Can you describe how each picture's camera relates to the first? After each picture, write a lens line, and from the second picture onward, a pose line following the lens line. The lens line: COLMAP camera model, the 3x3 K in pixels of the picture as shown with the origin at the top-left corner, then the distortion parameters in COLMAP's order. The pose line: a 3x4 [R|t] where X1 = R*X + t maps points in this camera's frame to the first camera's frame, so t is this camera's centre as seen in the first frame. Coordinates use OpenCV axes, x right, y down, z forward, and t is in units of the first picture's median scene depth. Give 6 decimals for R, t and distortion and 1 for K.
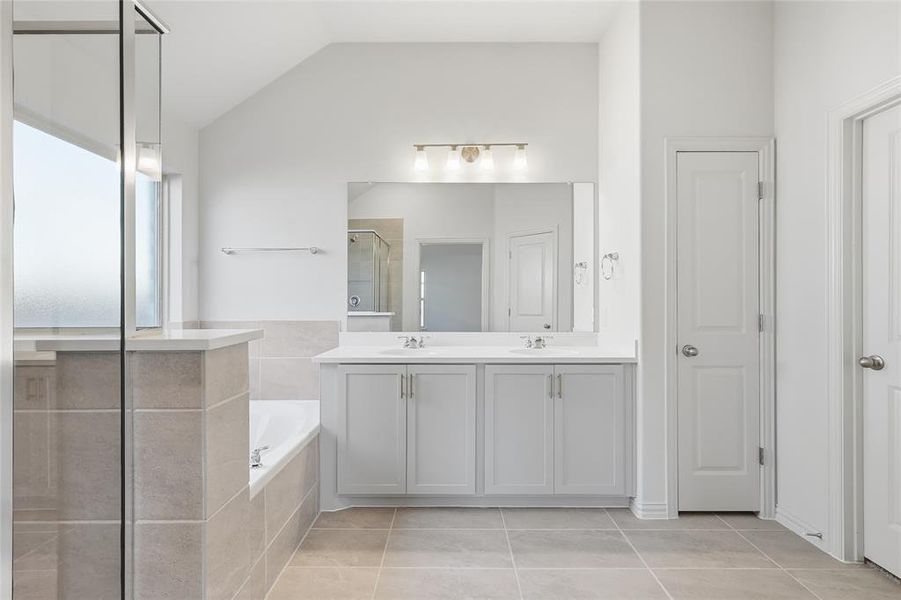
lens RADIAL K [[392.7, 0, 449.8], [0, 392.7, 301.2], [0, 0, 1]] dist [0.007364, -0.001138]
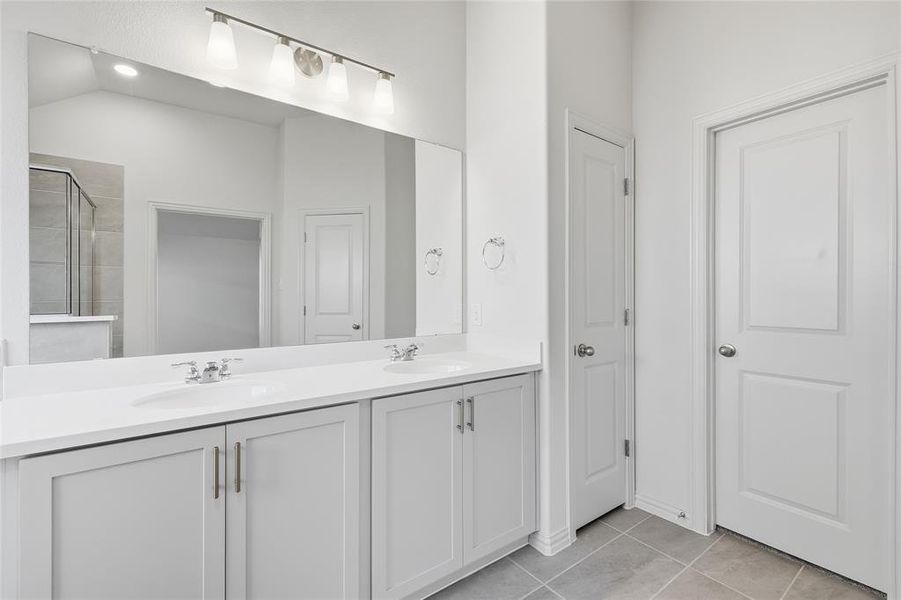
lens RADIAL K [[392.7, 0, 451.1], [0, 392.7, 299.9], [0, 0, 1]] dist [0.007364, -0.001138]
pose [[0.809179, -0.004996, 0.587541, -0.170269], [0.000901, 0.999973, 0.007262, 0.002520], [-0.587561, -0.005347, 0.809162, 0.440261]]
